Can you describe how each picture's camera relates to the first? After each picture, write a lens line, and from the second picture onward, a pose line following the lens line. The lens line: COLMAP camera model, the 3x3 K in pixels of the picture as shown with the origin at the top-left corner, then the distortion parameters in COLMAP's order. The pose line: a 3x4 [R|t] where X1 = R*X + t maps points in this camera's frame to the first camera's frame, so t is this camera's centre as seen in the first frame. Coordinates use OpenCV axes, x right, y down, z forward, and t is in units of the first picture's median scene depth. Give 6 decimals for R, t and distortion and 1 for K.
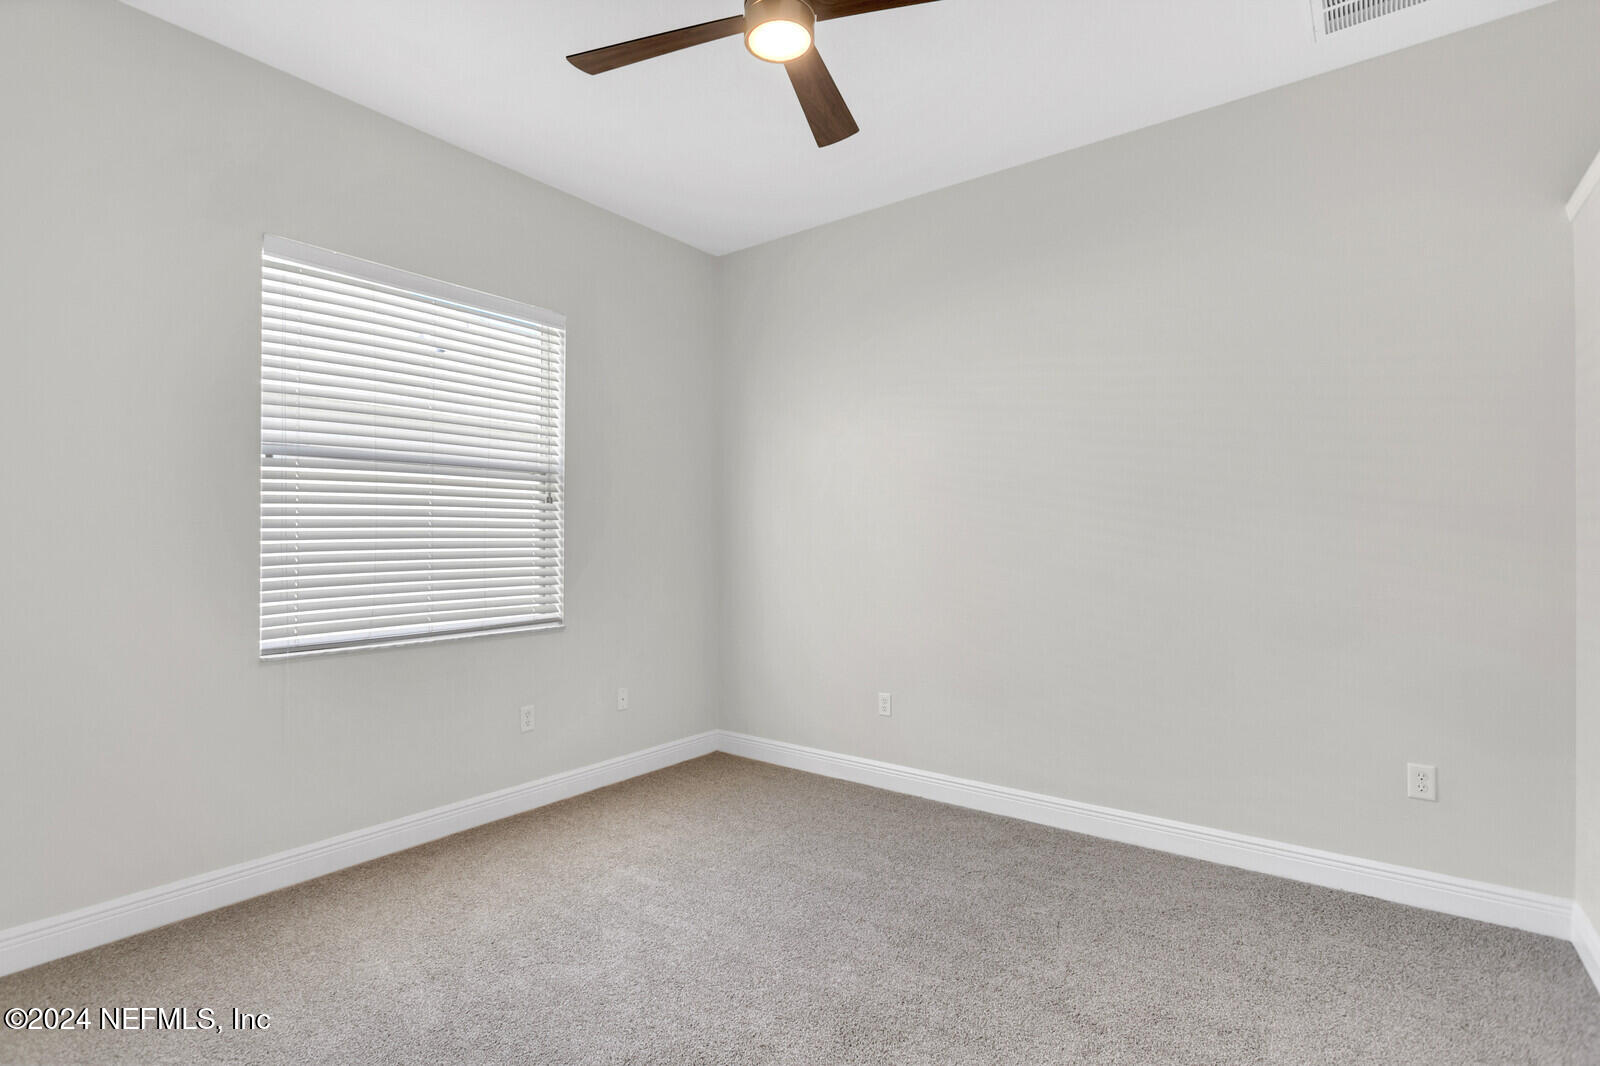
lens RADIAL K [[794.7, 0, 795.5], [0, 794.7, 539.1], [0, 0, 1]] dist [-0.004558, -0.000866]
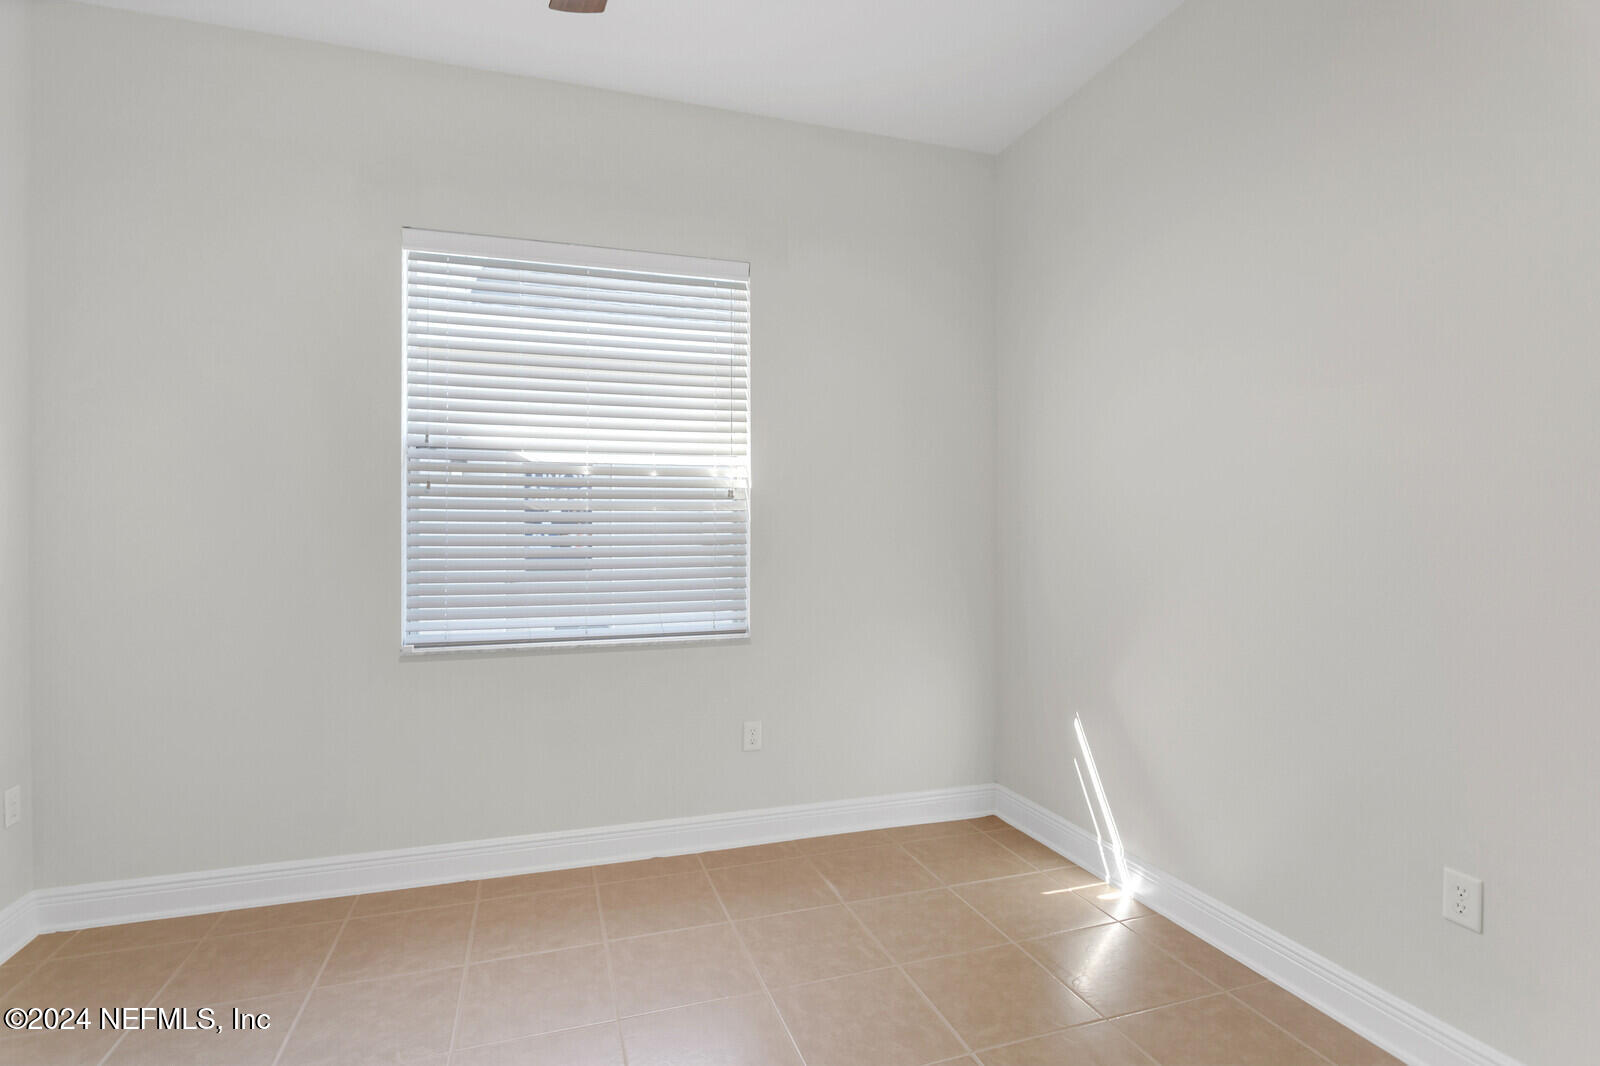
lens RADIAL K [[810.1, 0, 798.1], [0, 810.1, 552.2], [0, 0, 1]] dist [0.043058, -0.000127]
pose [[0.825259, 0.011122, -0.564645, 0.231138], [0.000090, 0.999803, 0.019825, 0.002593], [0.564754, -0.016411, 0.825096, 0.308245]]
